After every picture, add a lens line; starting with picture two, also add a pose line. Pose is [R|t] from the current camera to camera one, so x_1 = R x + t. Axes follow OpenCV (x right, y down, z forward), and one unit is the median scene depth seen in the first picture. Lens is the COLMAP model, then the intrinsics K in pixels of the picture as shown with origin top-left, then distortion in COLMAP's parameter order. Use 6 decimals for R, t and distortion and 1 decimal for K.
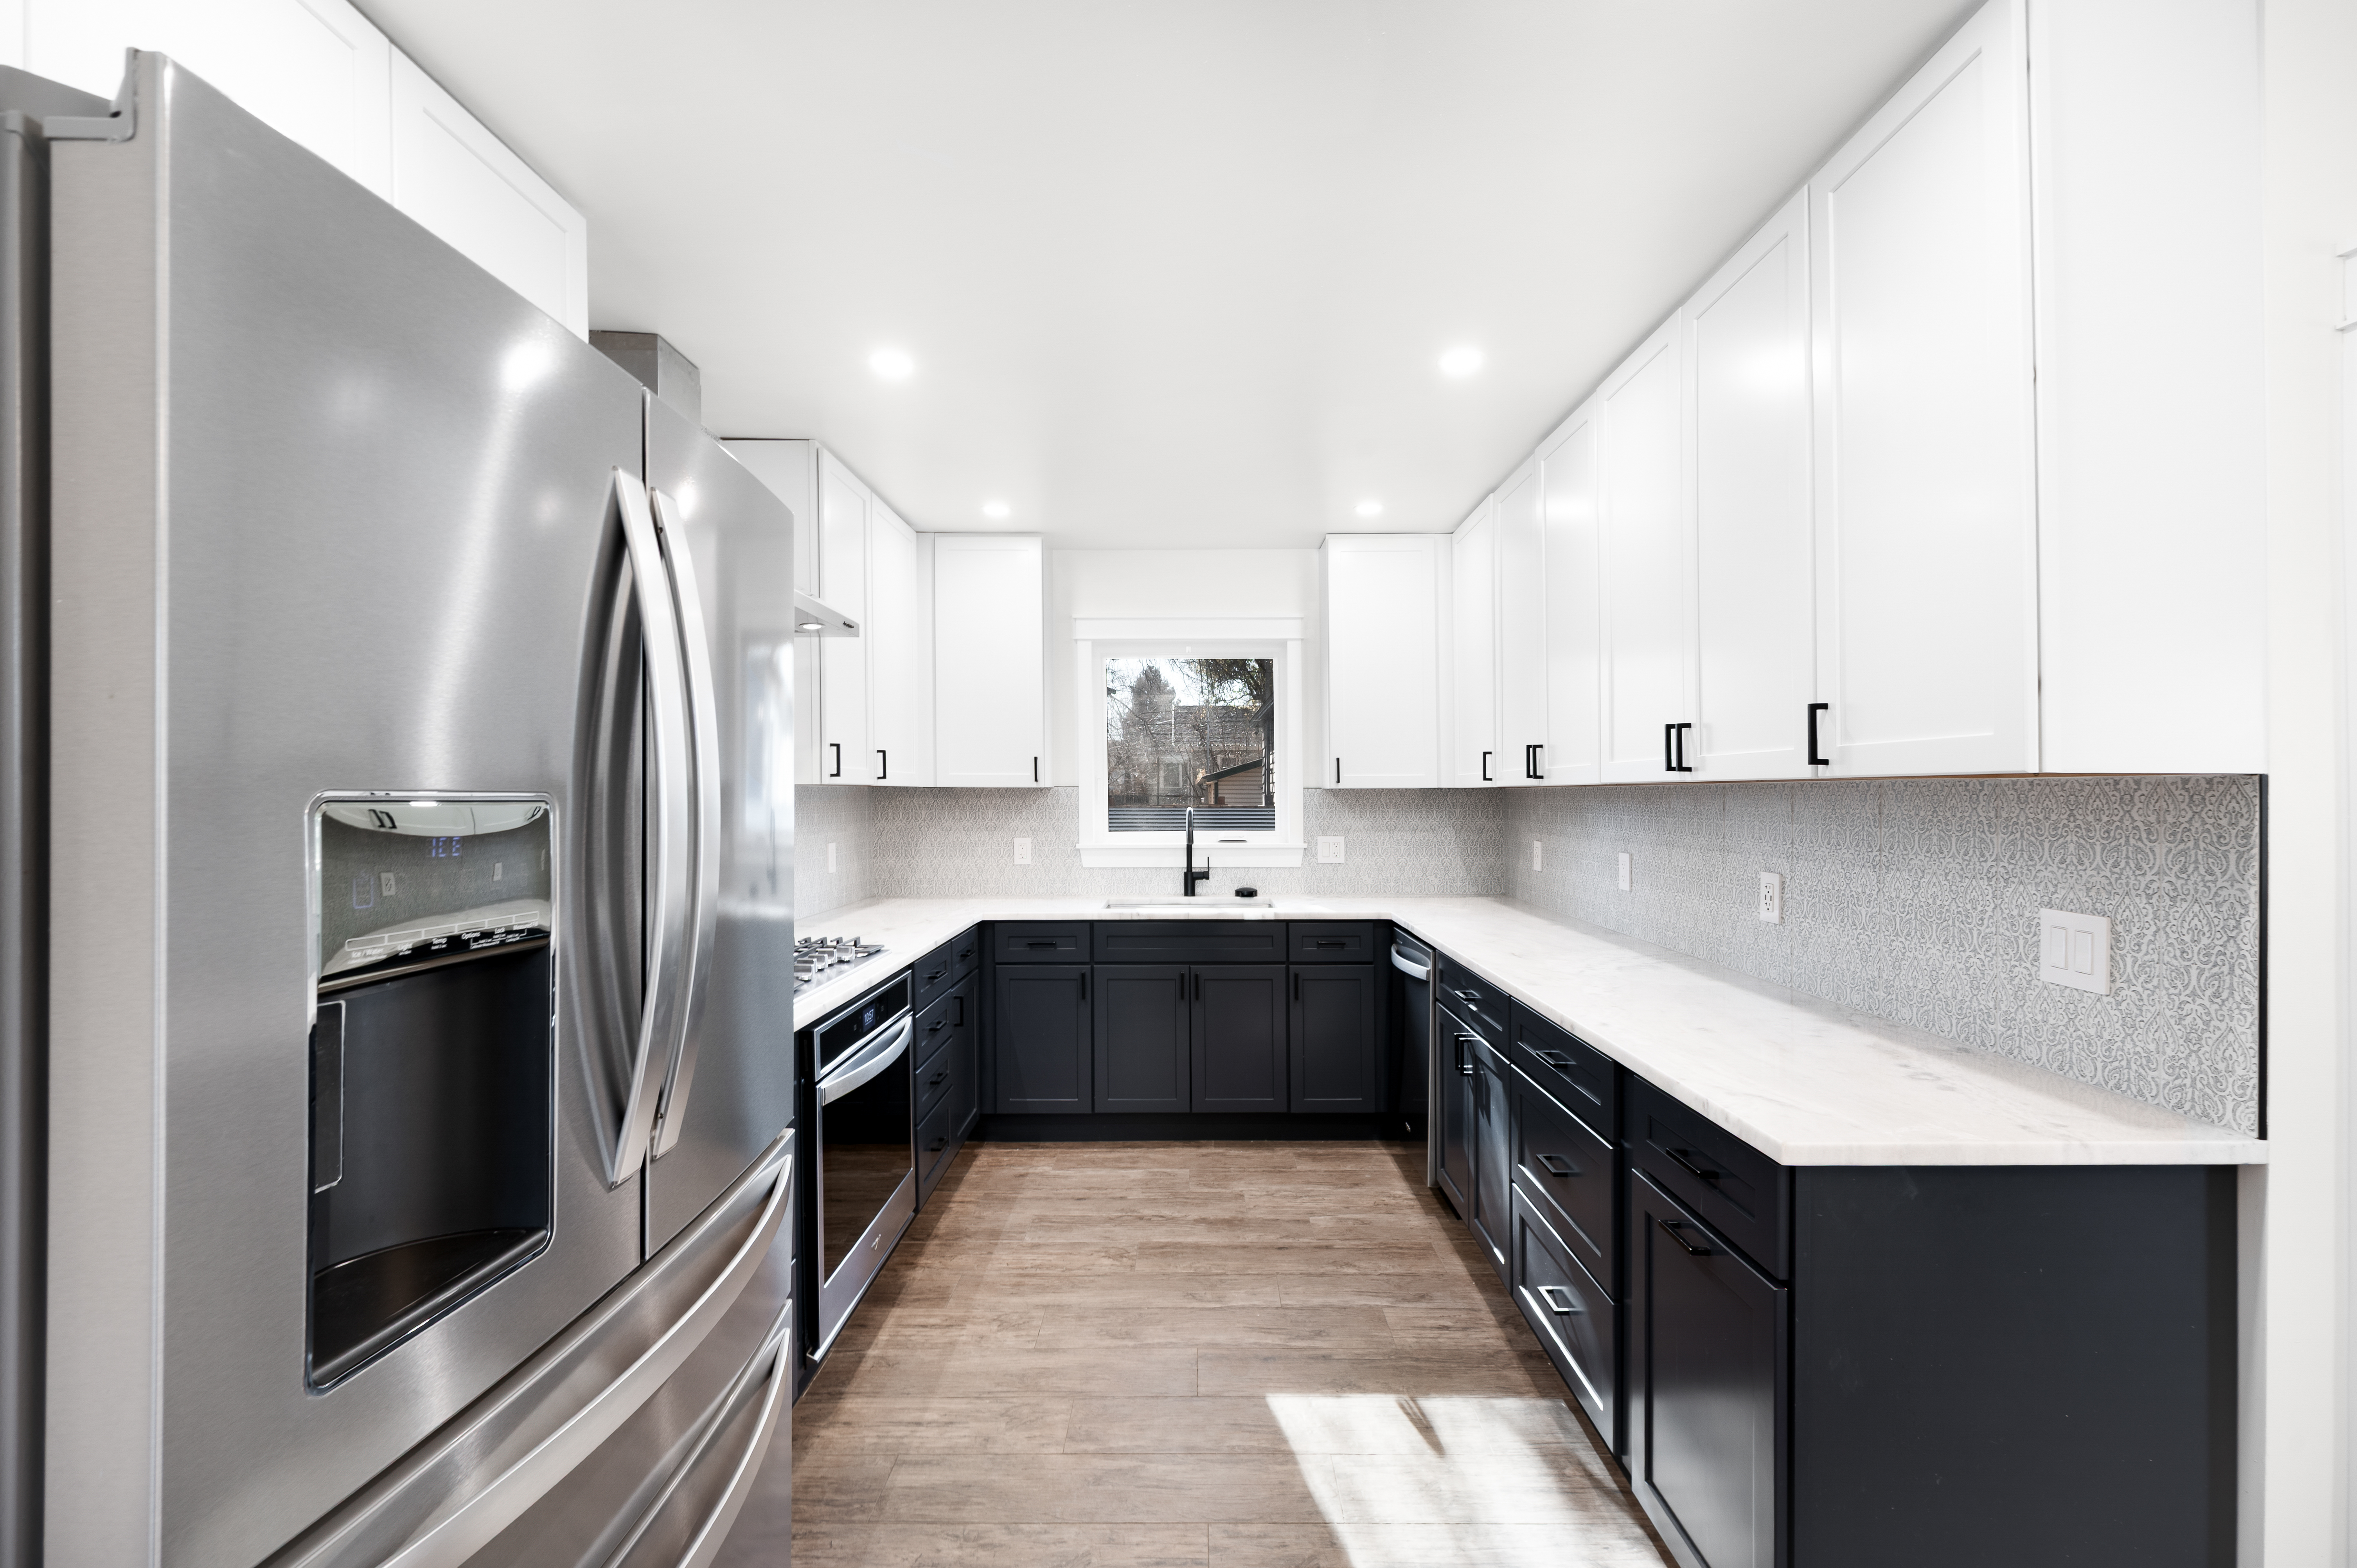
lens RADIAL K [[1023.1, 0, 1178.5], [0, 1023.1, 784.0], [0, 0, 1]] dist [-0.006858, 0.000228]
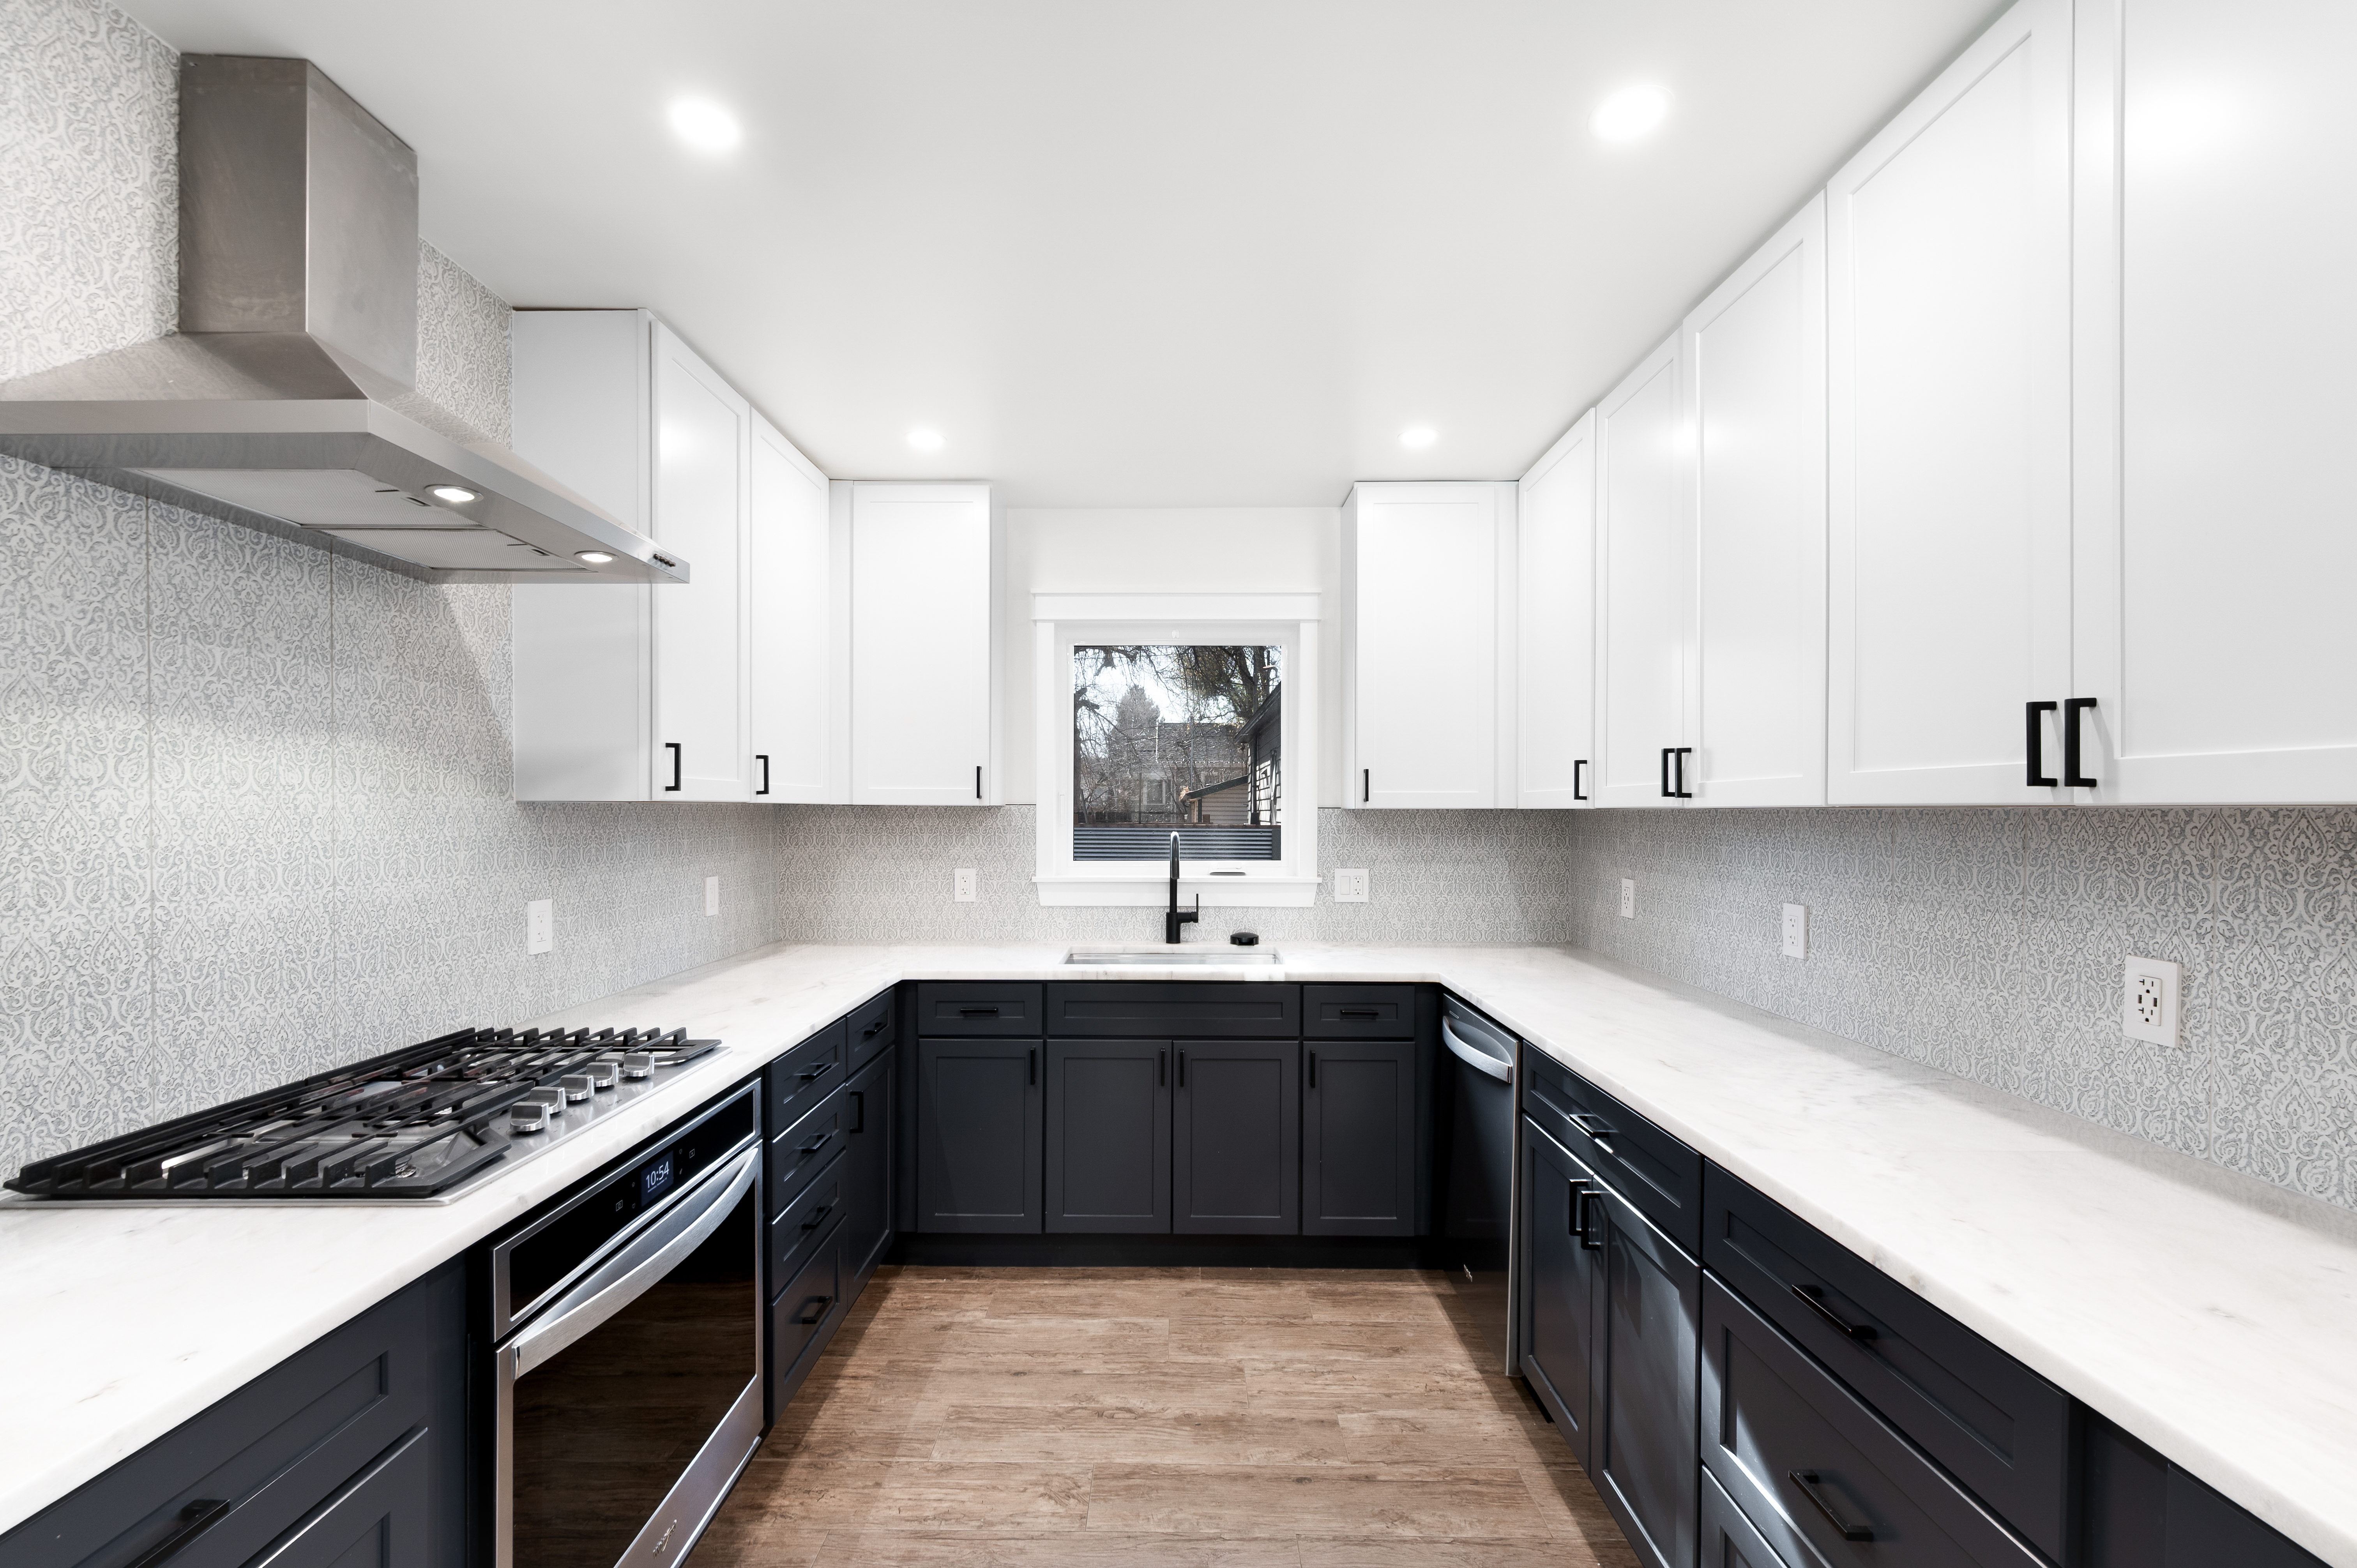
lens RADIAL K [[985.9, 0, 1175.0], [0, 985.9, 816.2], [0, 0, 1]] dist [0.000368, -0.000013]
pose [[0.999854, 0.011545, 0.012619, 0.001517], [-0.011687, 0.999868, 0.011269, 0.002250], [-0.012487, -0.011415, 0.999857, 0.270947]]
